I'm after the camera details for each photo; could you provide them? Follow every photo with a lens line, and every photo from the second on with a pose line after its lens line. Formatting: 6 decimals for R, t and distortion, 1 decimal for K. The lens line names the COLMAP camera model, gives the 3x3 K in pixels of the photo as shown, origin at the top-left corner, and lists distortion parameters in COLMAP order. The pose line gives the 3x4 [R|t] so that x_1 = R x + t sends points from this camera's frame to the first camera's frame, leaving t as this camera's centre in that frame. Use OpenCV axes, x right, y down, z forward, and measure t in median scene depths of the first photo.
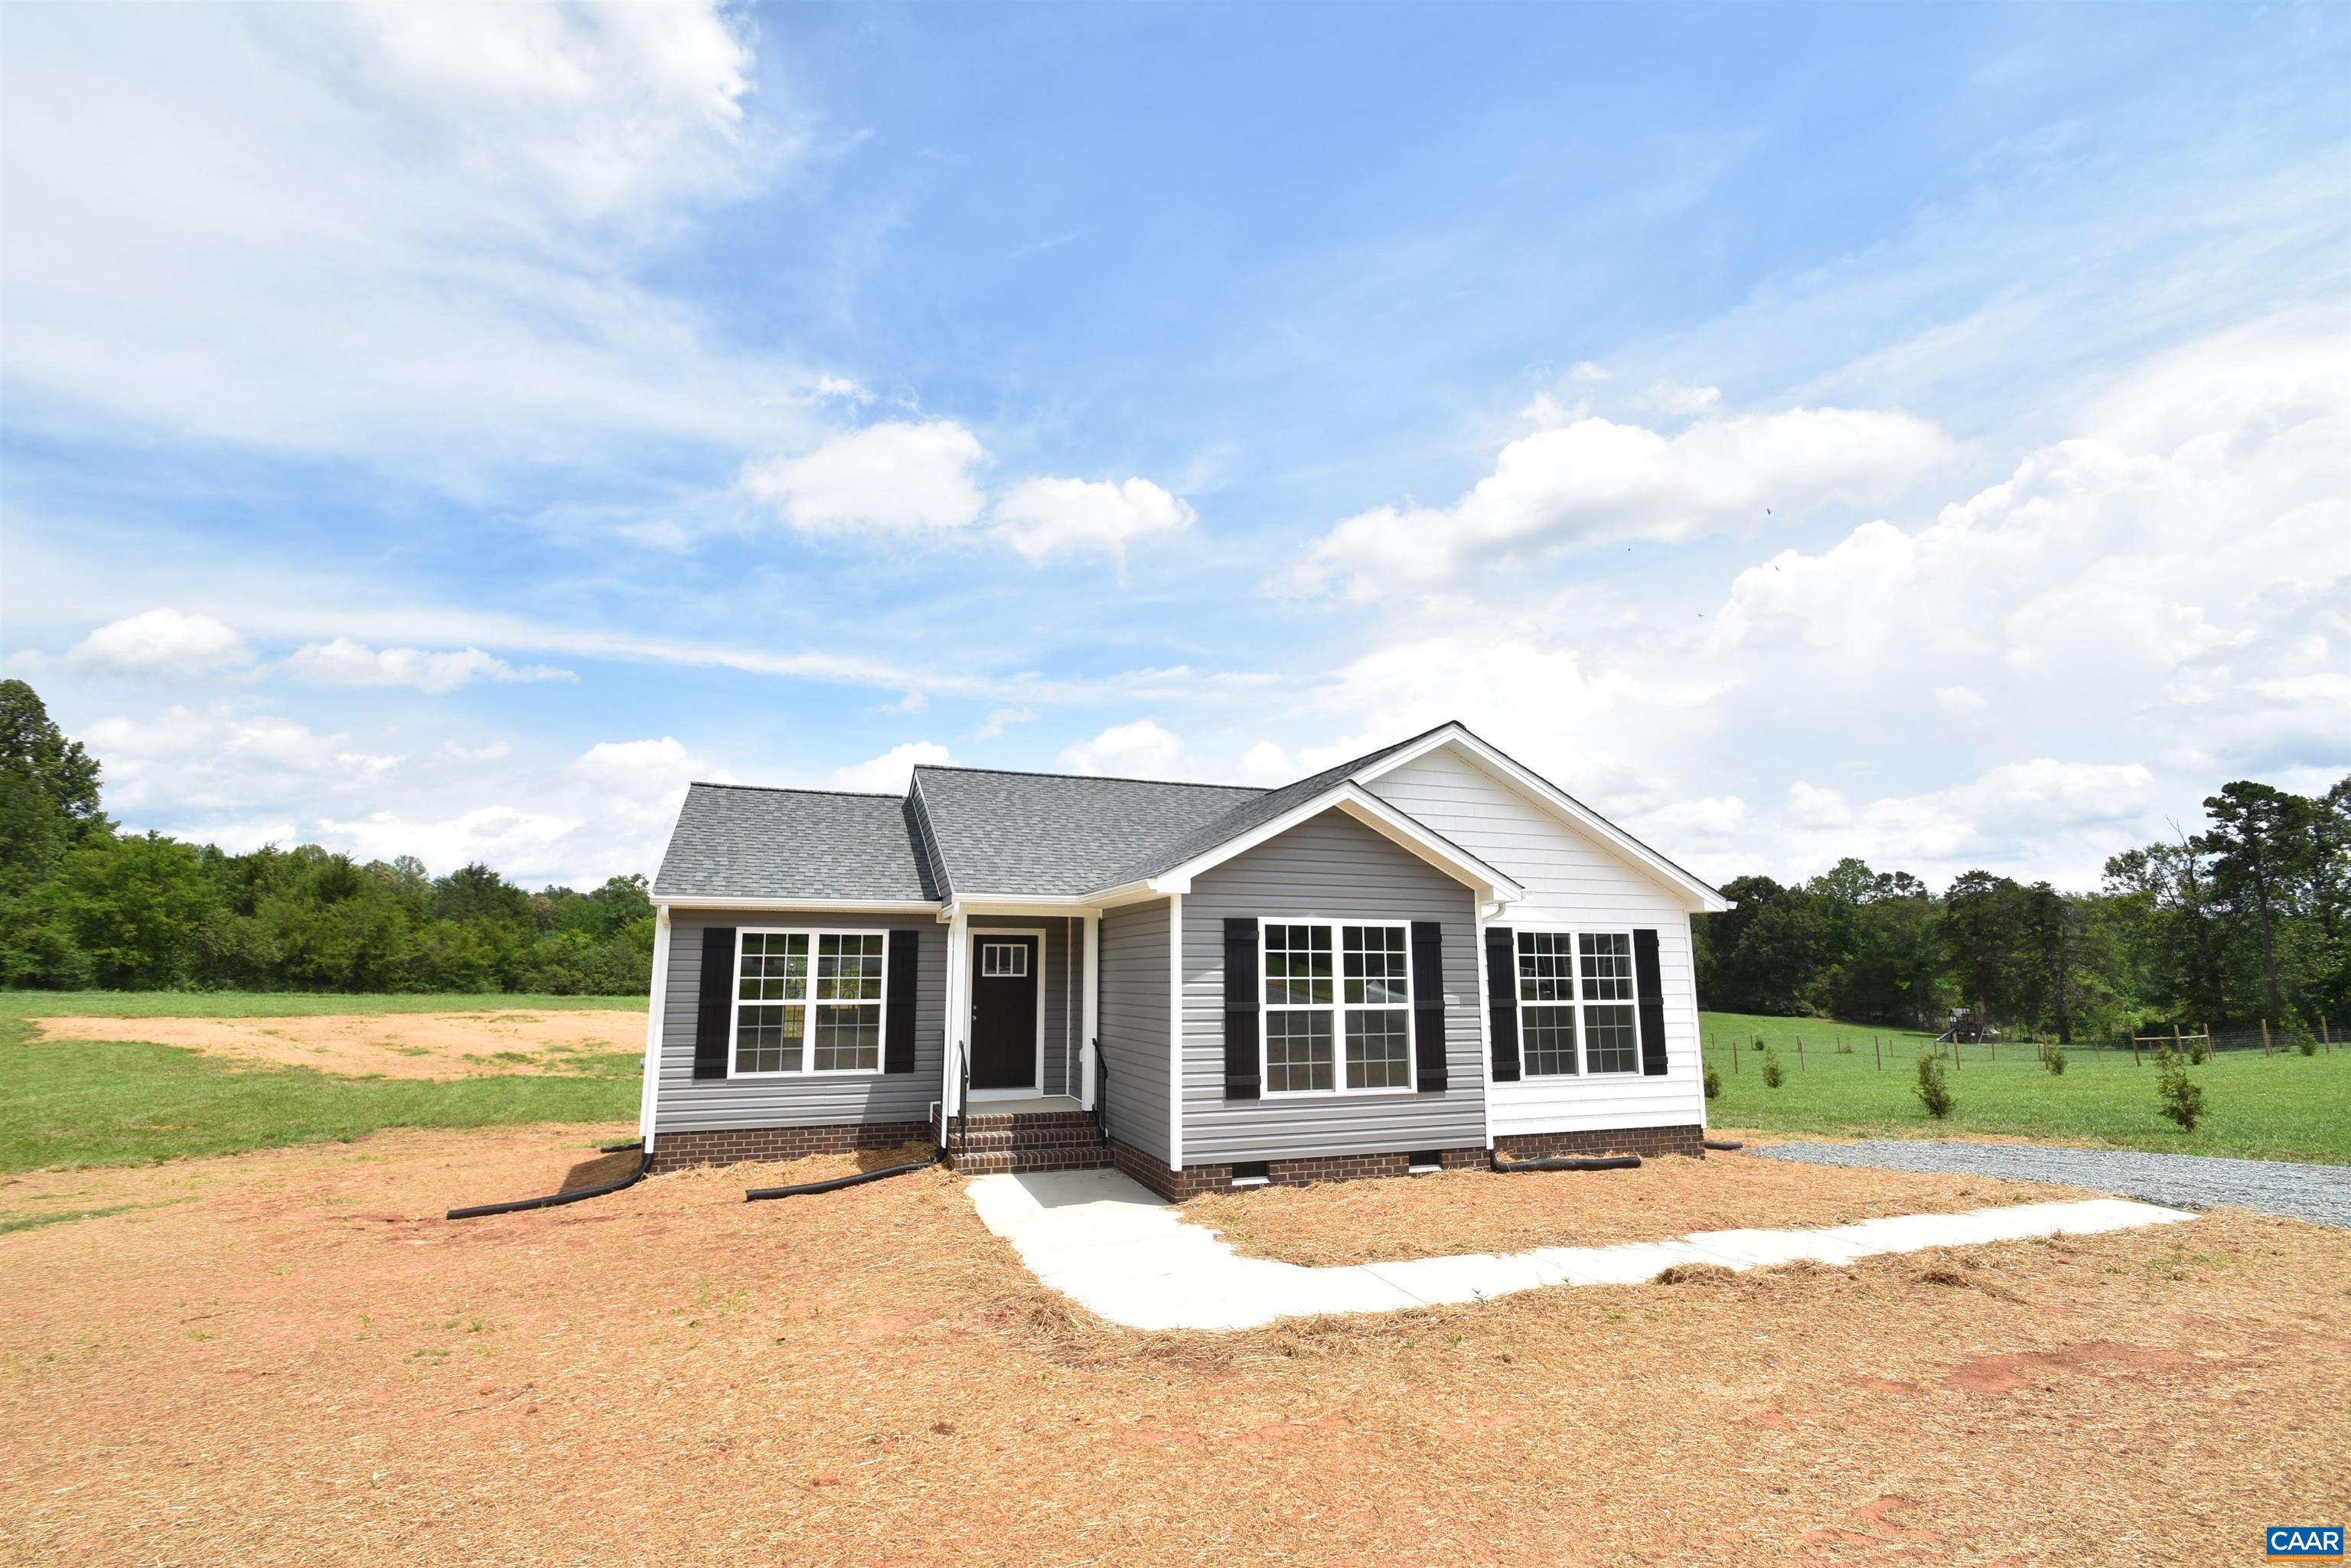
lens RADIAL K [[1023.6, 0, 1152.1], [0, 1023.6, 813.8], [0, 0, 1]] dist [0.007045, -0.012167]
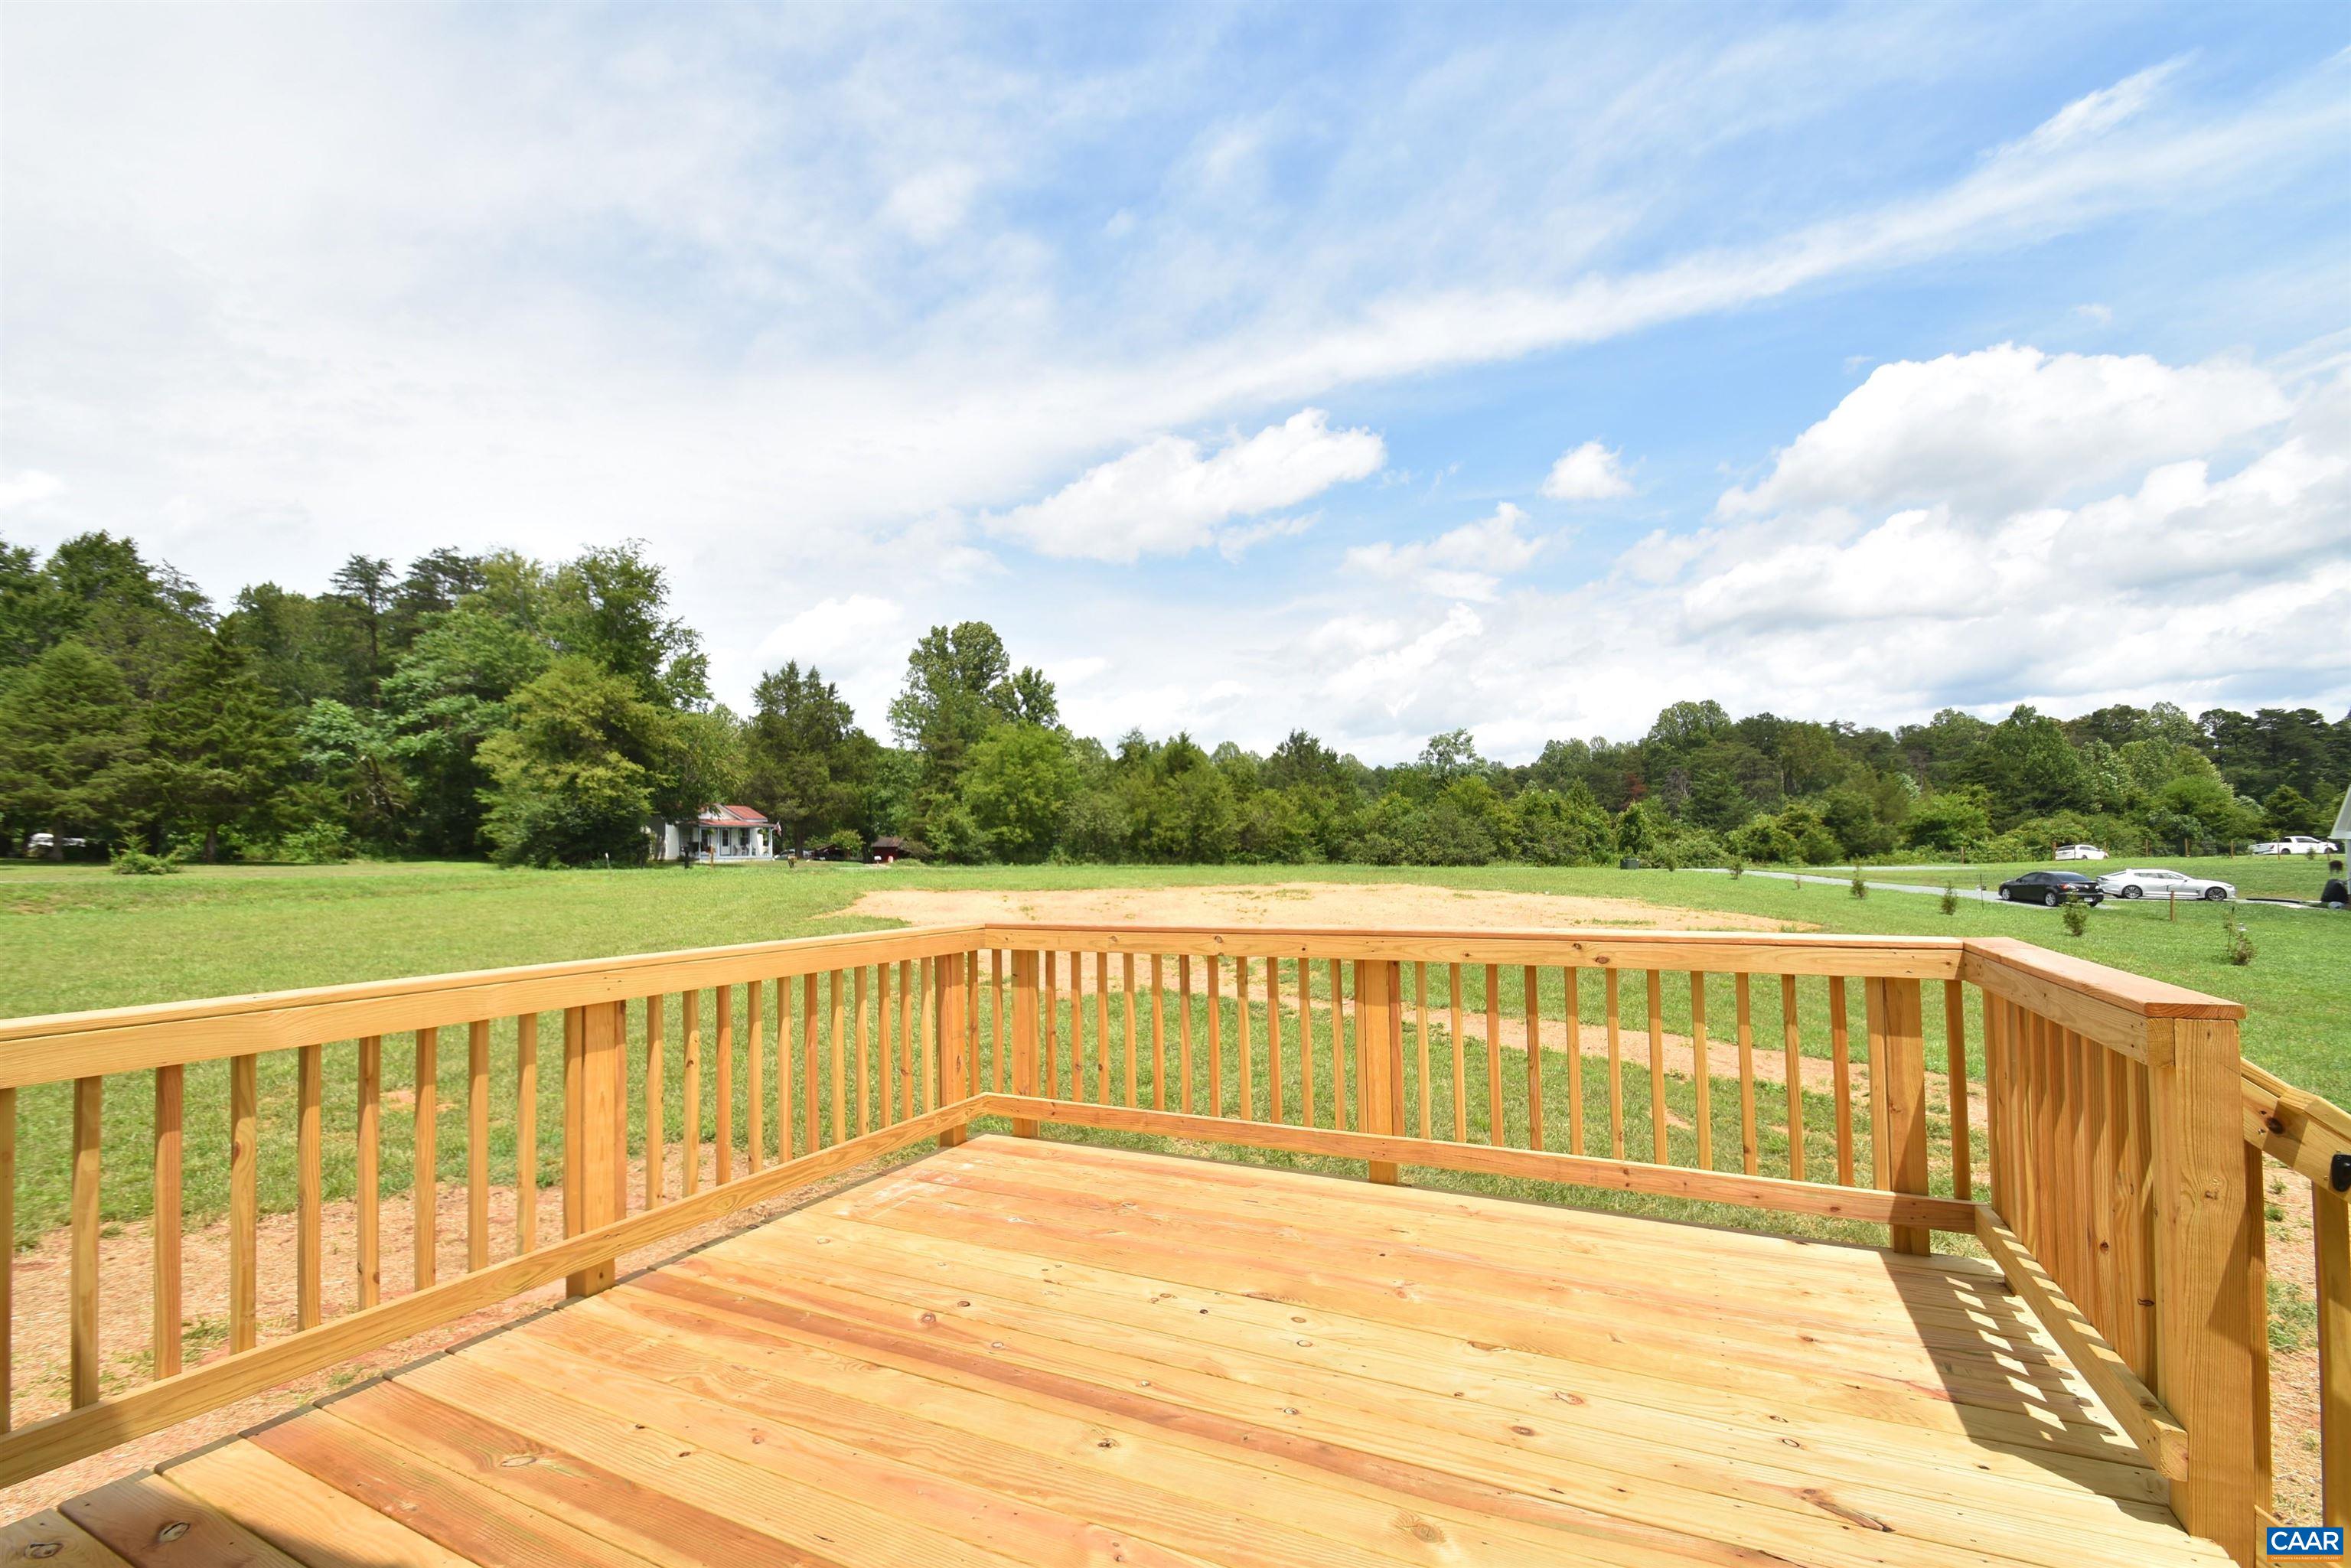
lens RADIAL K [[1004.0, 0, 1167.5], [0, 1004.0, 813.5], [0, 0, 1]] dist [-0.001885, -0.007755]
pose [[0.701350, -0.040236, -0.711681, -0.542201], [0.128246, 0.989237, 0.070456, 0.295234], [0.701186, -0.140684, 0.698961, 1.682489]]
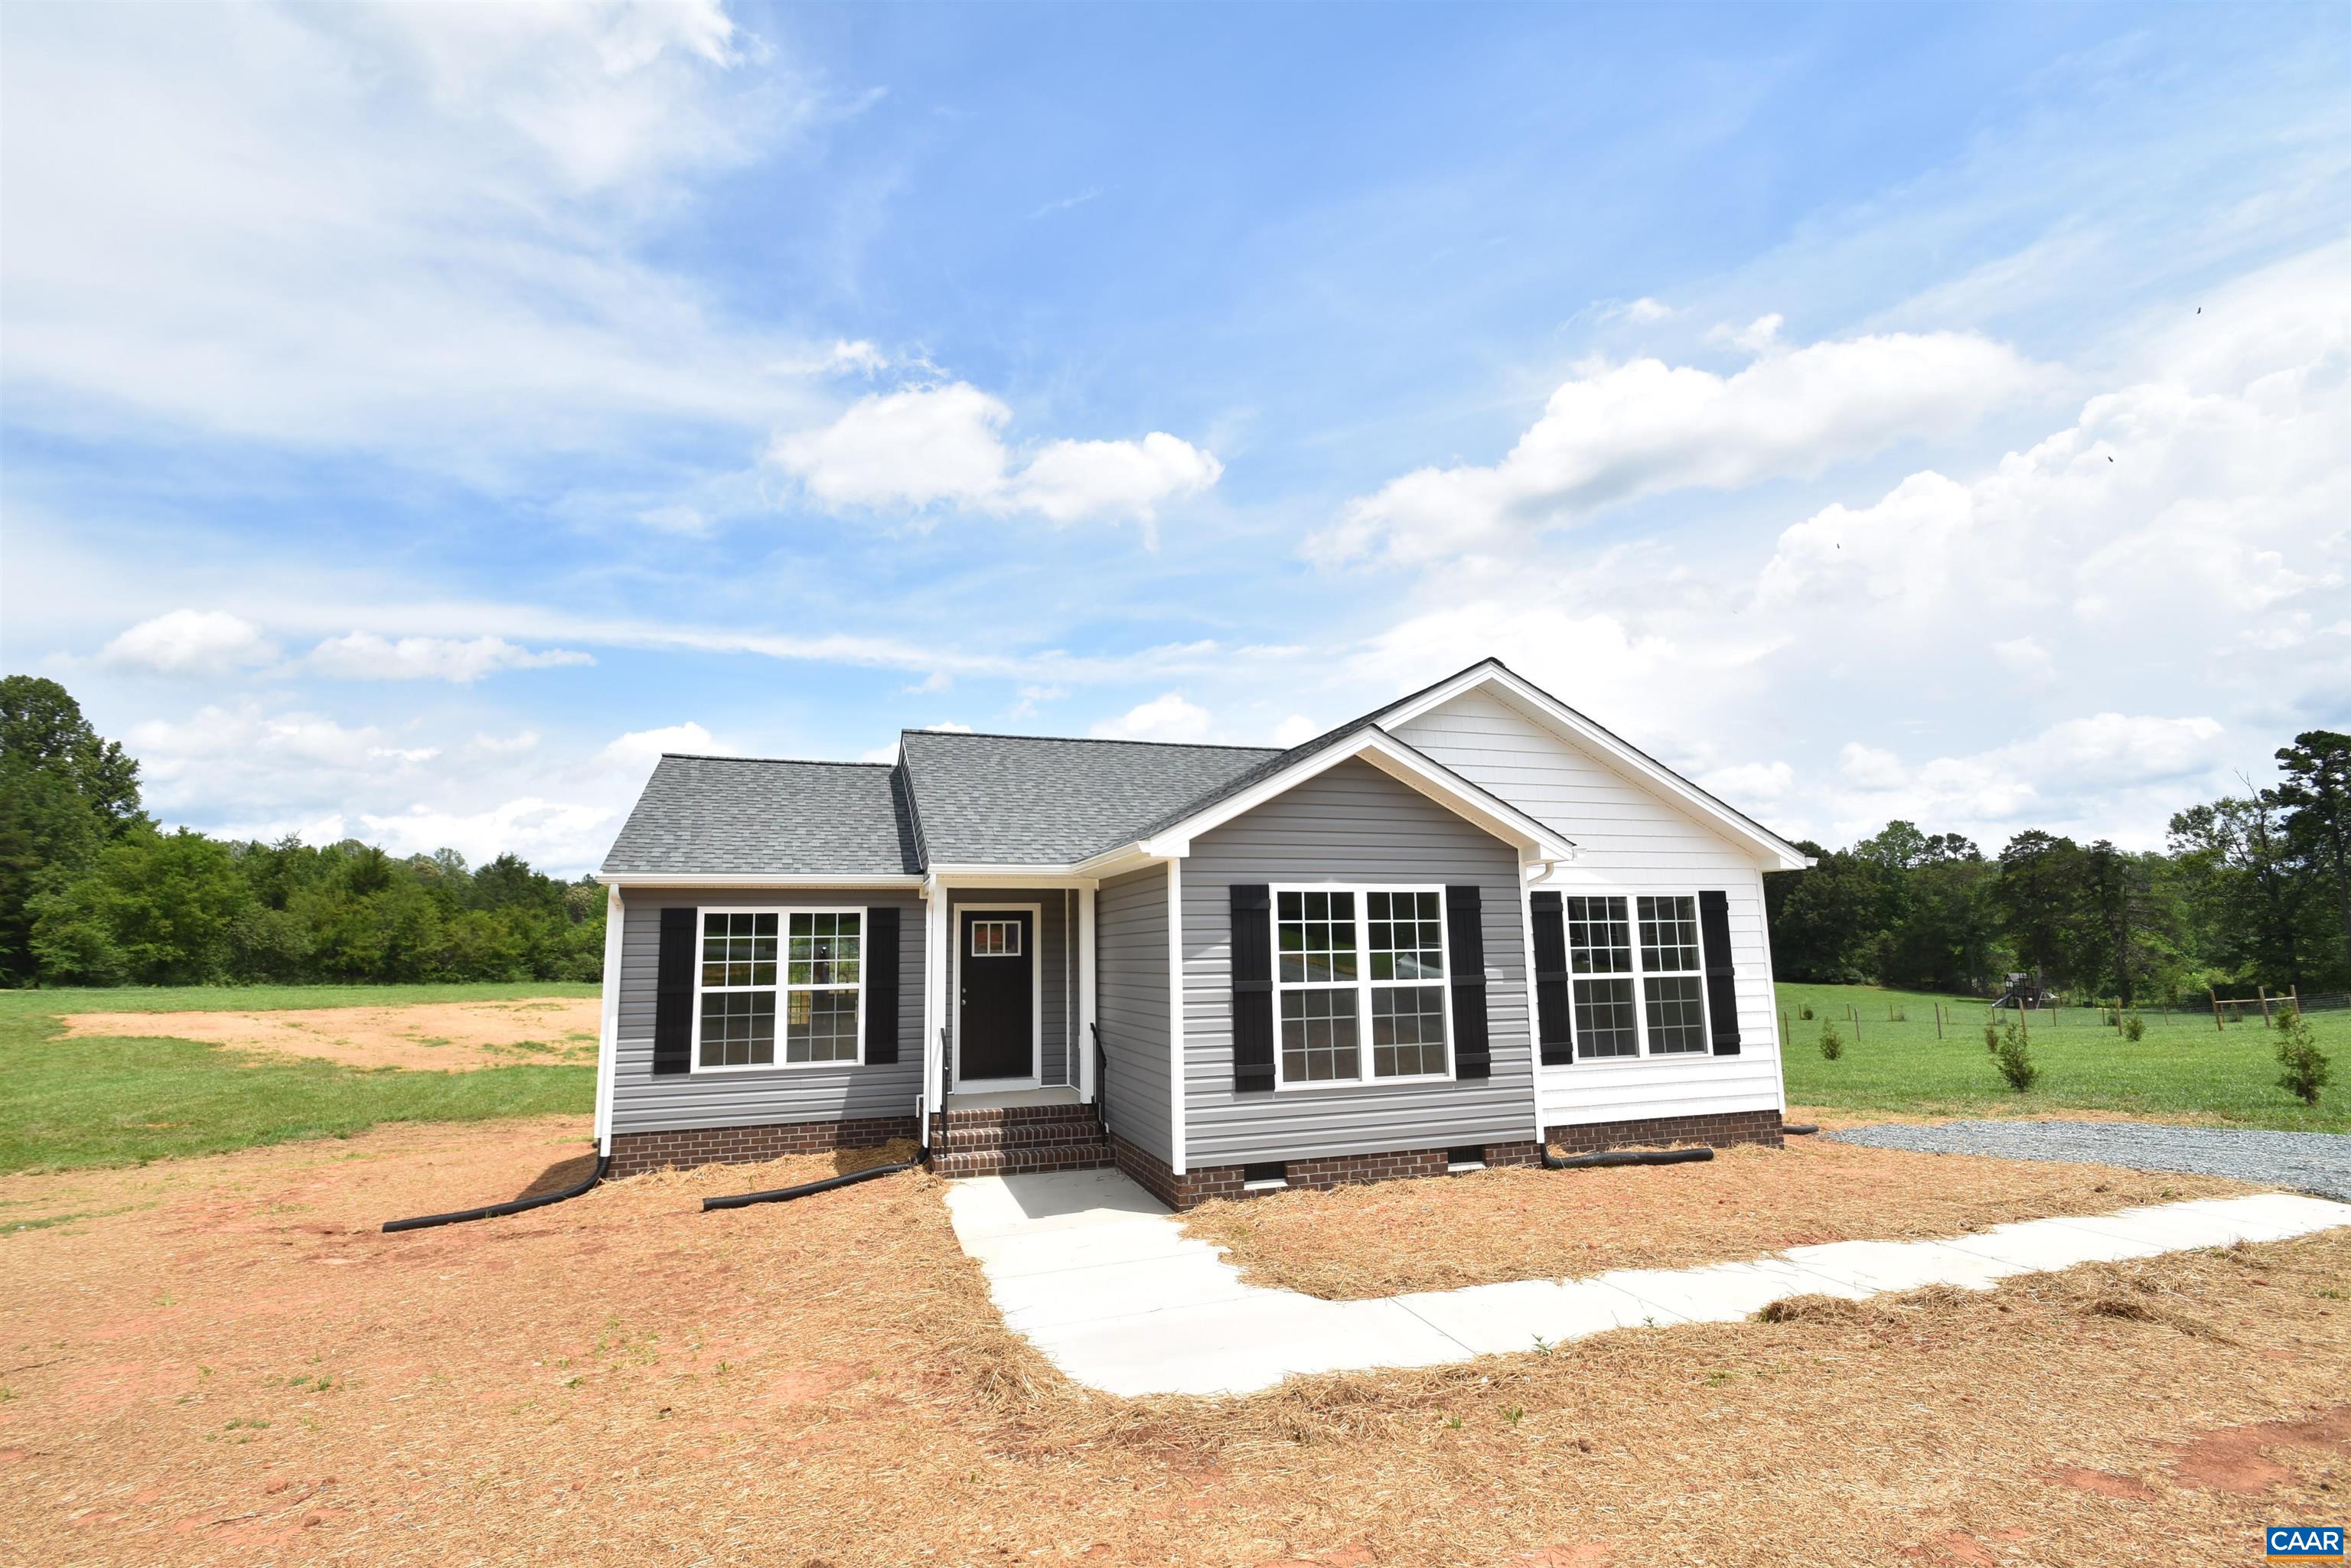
lens RADIAL K [[1023.6, 0, 1152.1], [0, 1023.6, 813.8], [0, 0, 1]] dist [0.007045, -0.012167]
pose [[0.999354, -0.020955, -0.029182, 0.025293], [0.021557, 0.999558, 0.020493, 0.018095], [0.028740, -0.021109, 0.999364, 0.105458]]
